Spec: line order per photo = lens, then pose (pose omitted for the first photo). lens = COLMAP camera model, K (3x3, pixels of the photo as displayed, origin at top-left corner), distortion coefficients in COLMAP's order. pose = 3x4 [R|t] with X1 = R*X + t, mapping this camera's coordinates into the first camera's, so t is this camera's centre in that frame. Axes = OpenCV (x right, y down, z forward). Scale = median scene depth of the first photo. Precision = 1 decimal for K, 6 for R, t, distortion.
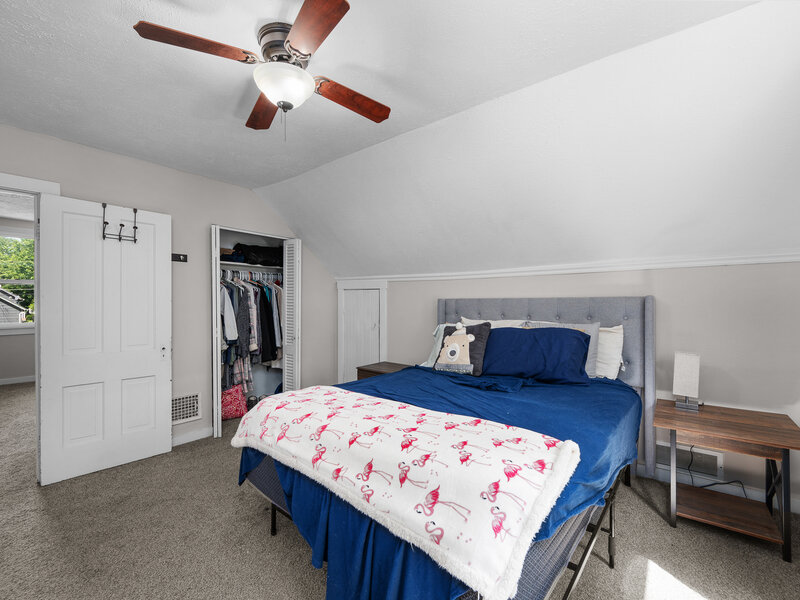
lens RADIAL K [[351.6, 0, 402.8], [0, 351.6, 301.9], [0, 0, 1]] dist [0.000472, 0.000234]
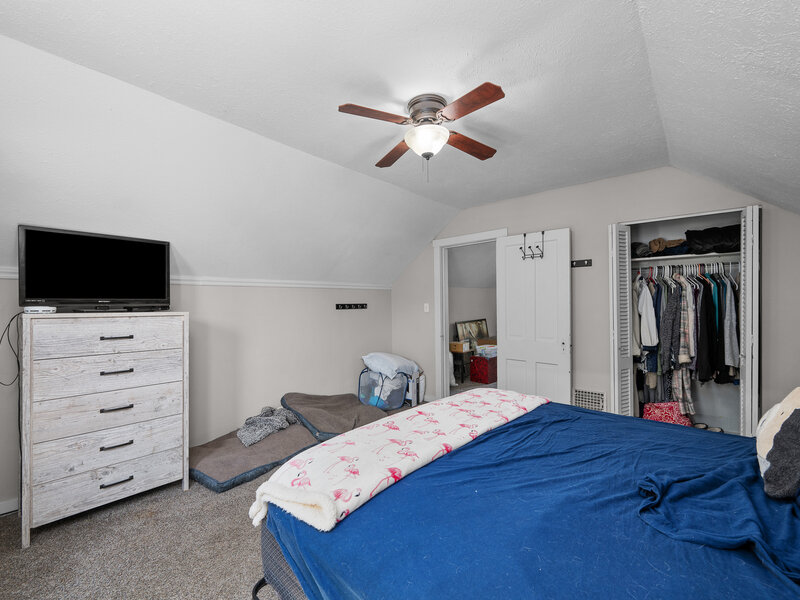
lens RADIAL K [[351.6, 0, 402.8], [0, 351.6, 301.9], [0, 0, 1]] dist [0.000472, 0.000234]
pose [[-0.018215, -0.006077, -0.999816, 0.415806], [0.012066, 0.999907, -0.006297, -0.003983], [0.999761, -0.012179, -0.018140, 0.401842]]
